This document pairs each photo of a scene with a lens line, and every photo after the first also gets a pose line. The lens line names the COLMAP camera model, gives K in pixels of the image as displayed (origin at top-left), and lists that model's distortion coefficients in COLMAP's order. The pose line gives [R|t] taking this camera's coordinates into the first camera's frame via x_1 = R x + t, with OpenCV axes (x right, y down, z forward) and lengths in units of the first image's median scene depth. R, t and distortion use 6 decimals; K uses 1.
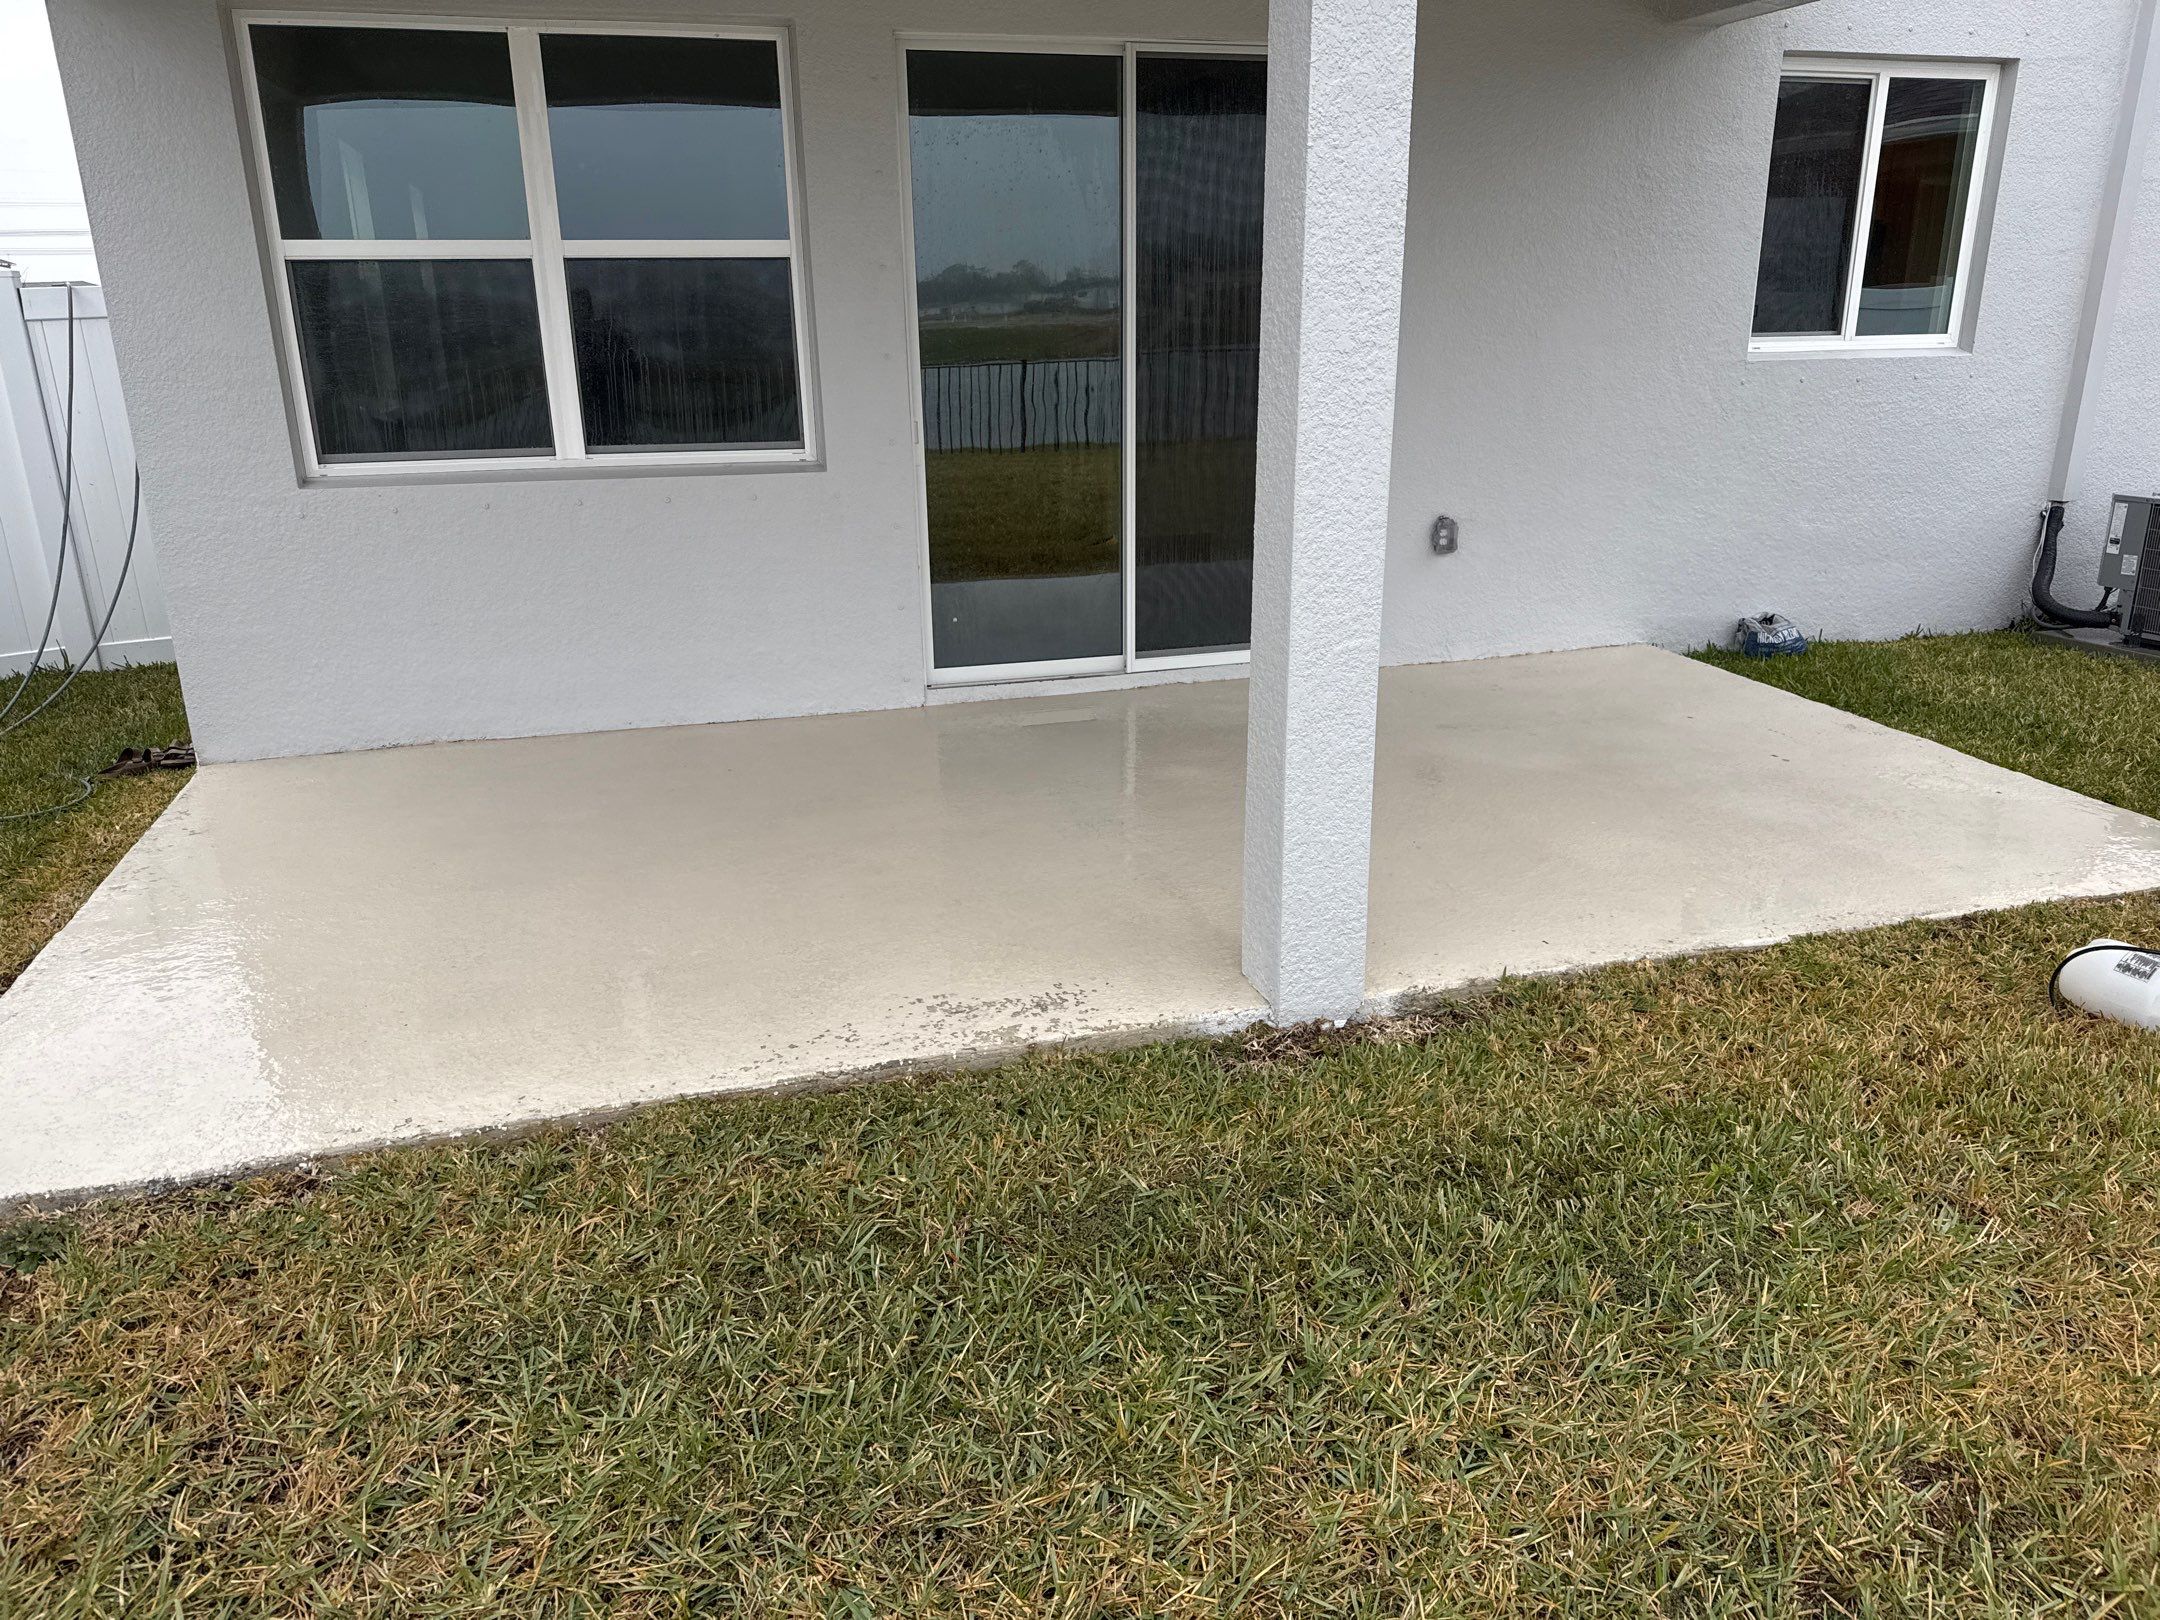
lens RADIAL K [[1584.6, 0, 1072.3], [0, 1584.6, 805.0], [0, 0, 1]] dist [0.059181, -0.065781]
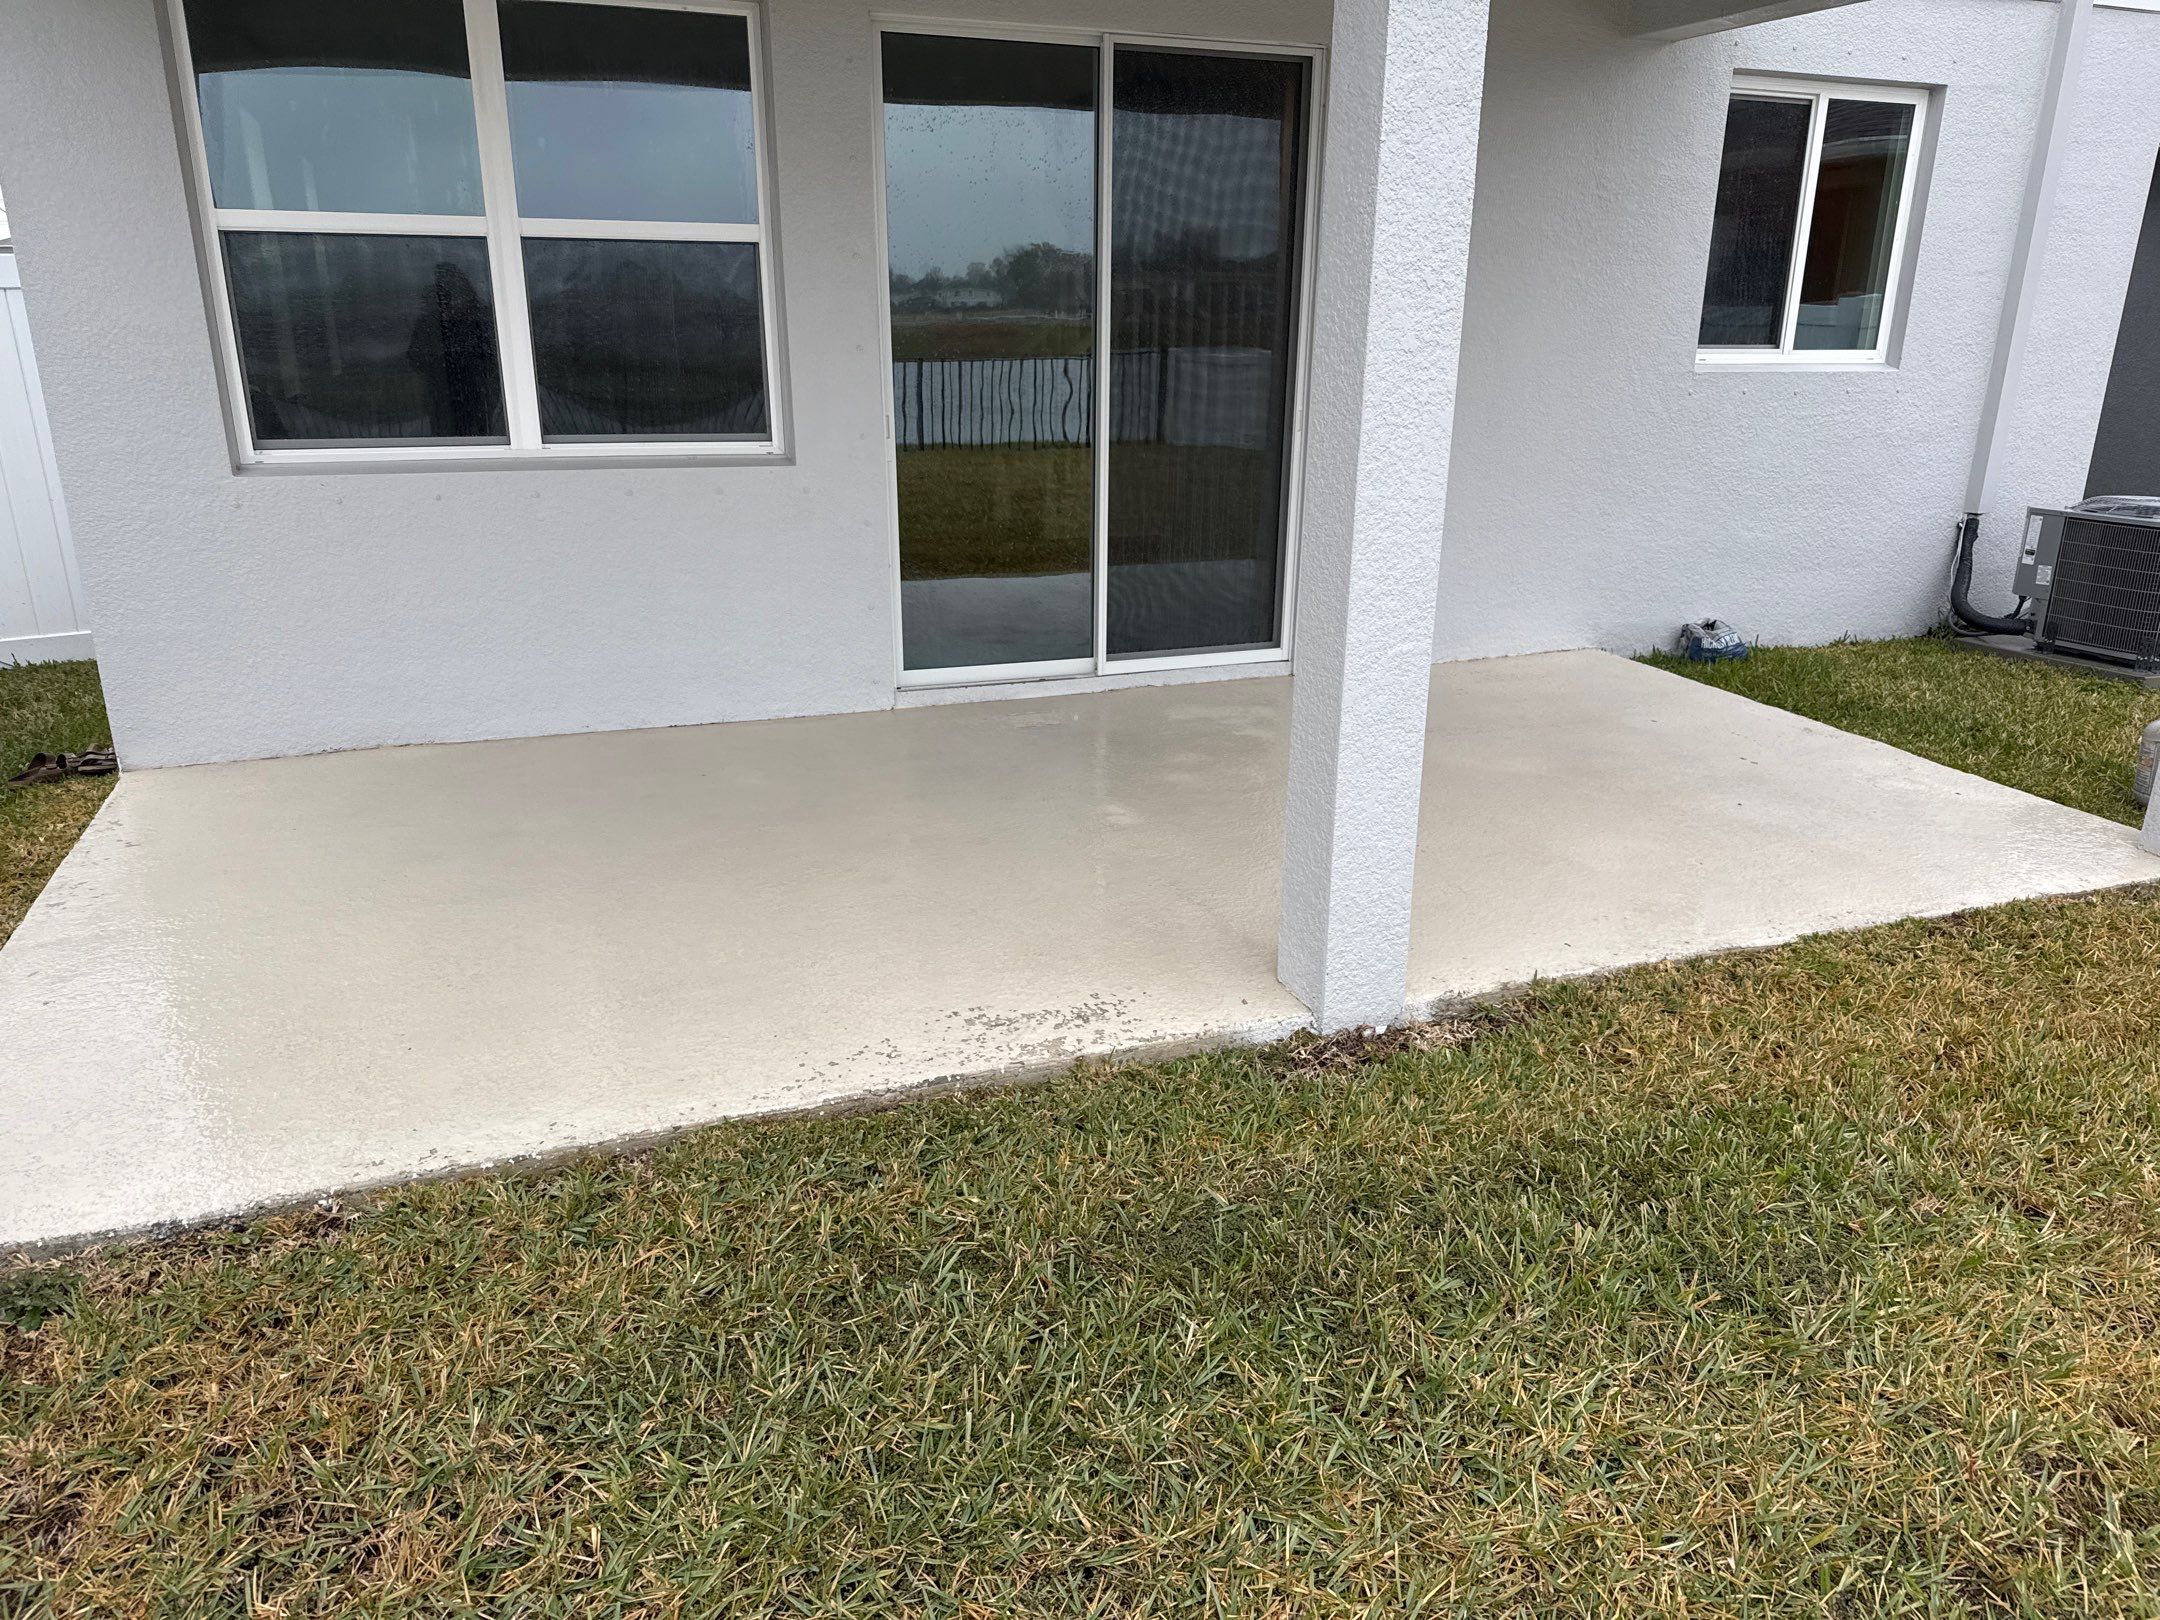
lens RADIAL K [[1584.6, 0, 1087.7], [0, 1584.6, 818.6], [0, 0, 1]] dist [0.059181, -0.065781]
pose [[0.995627, -0.005388, 0.093259, -0.110212], [0.004723, 0.999962, 0.007355, -0.002637], [-0.093295, -0.006882, 0.995615, 0.029485]]
